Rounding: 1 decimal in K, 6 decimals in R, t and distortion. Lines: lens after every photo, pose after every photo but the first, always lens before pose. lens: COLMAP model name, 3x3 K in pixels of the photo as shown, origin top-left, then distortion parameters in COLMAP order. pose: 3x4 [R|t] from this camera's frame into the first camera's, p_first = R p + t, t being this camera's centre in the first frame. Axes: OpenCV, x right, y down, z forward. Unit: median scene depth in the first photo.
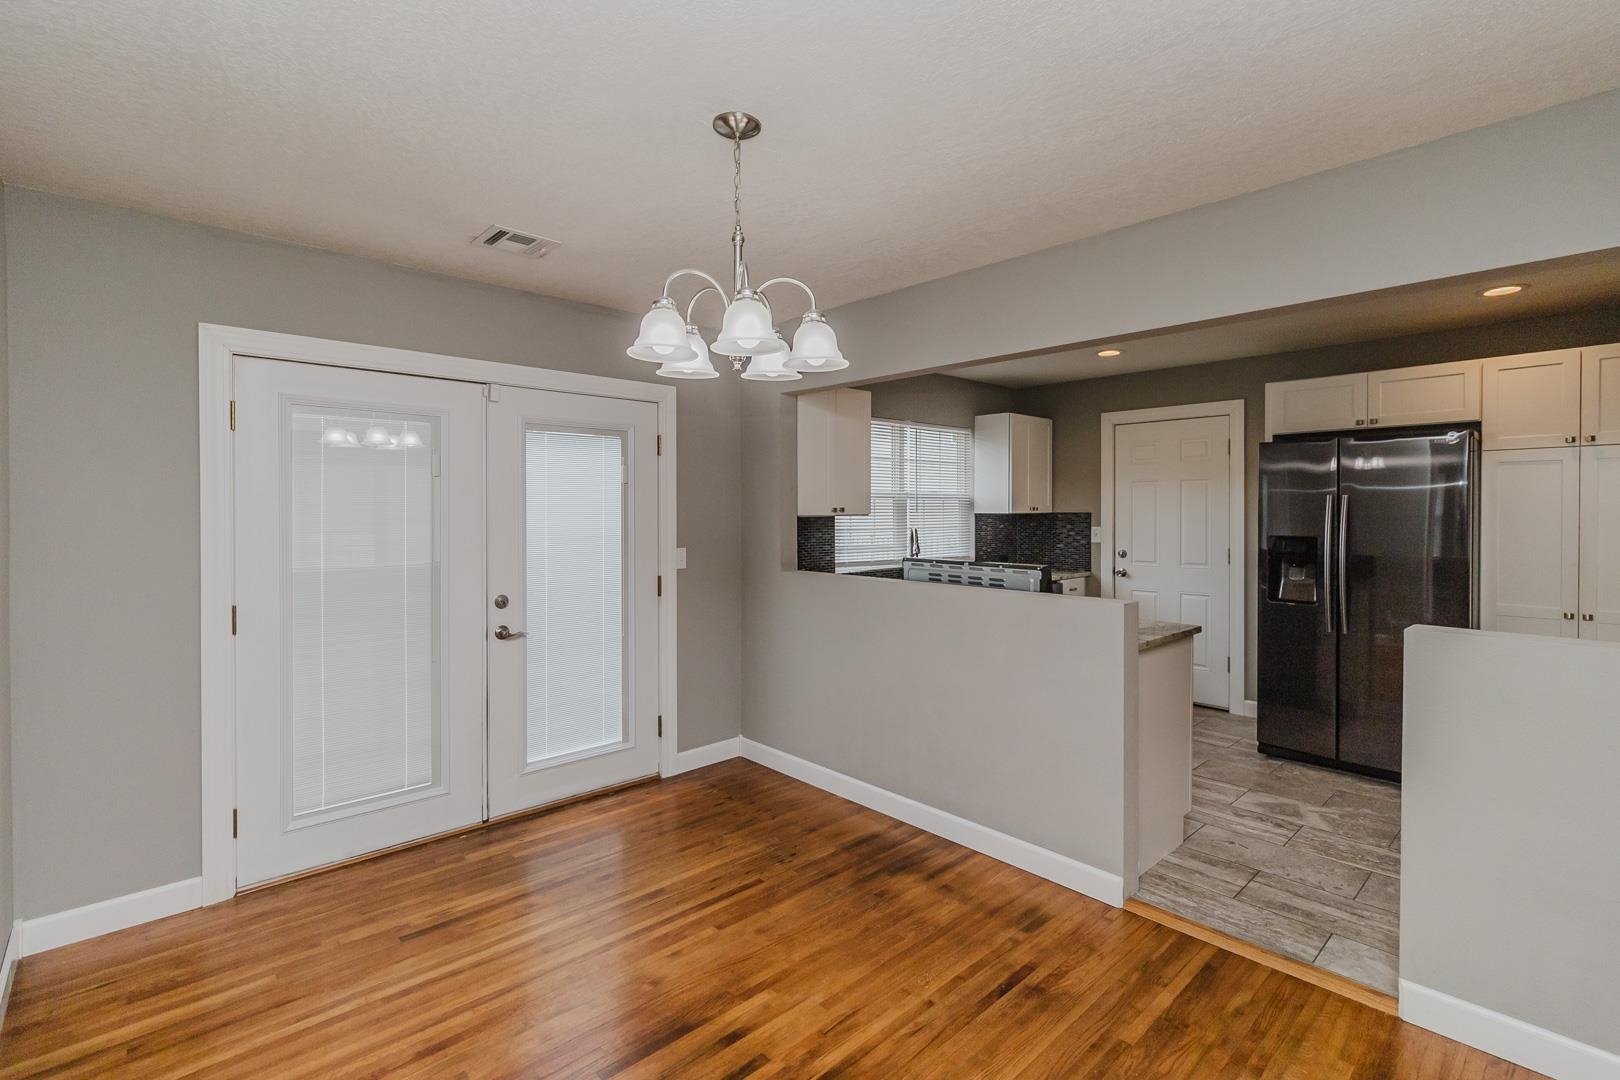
lens RADIAL K [[746.6, 0, 803.4], [0, 746.6, 521.5], [0, 0, 1]] dist [0.002167, -0.000774]
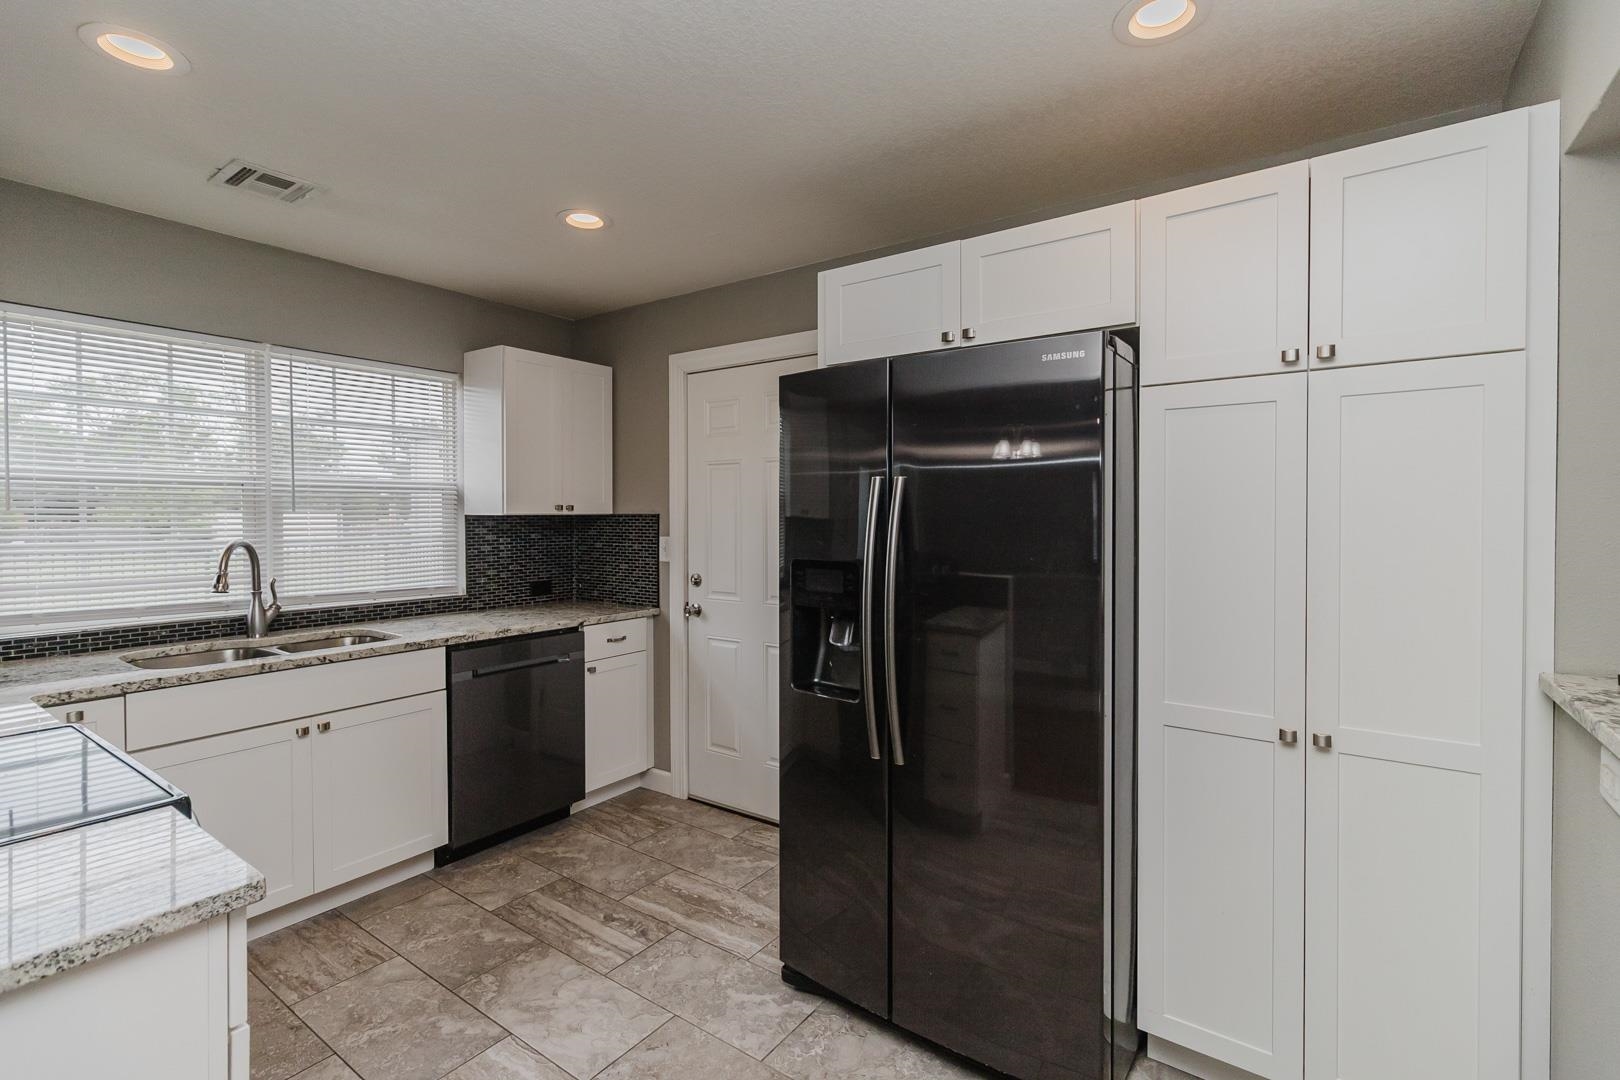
lens RADIAL K [[746.6, 0, 806.2], [0, 746.6, 526.8], [0, 0, 1]] dist [0.002167, -0.000774]
pose [[0.981083, 0.005780, 0.193502, 0.612059], [-0.008061, 0.999907, 0.011003, -0.014914], [-0.193420, -0.012354, 0.981038, 0.576629]]
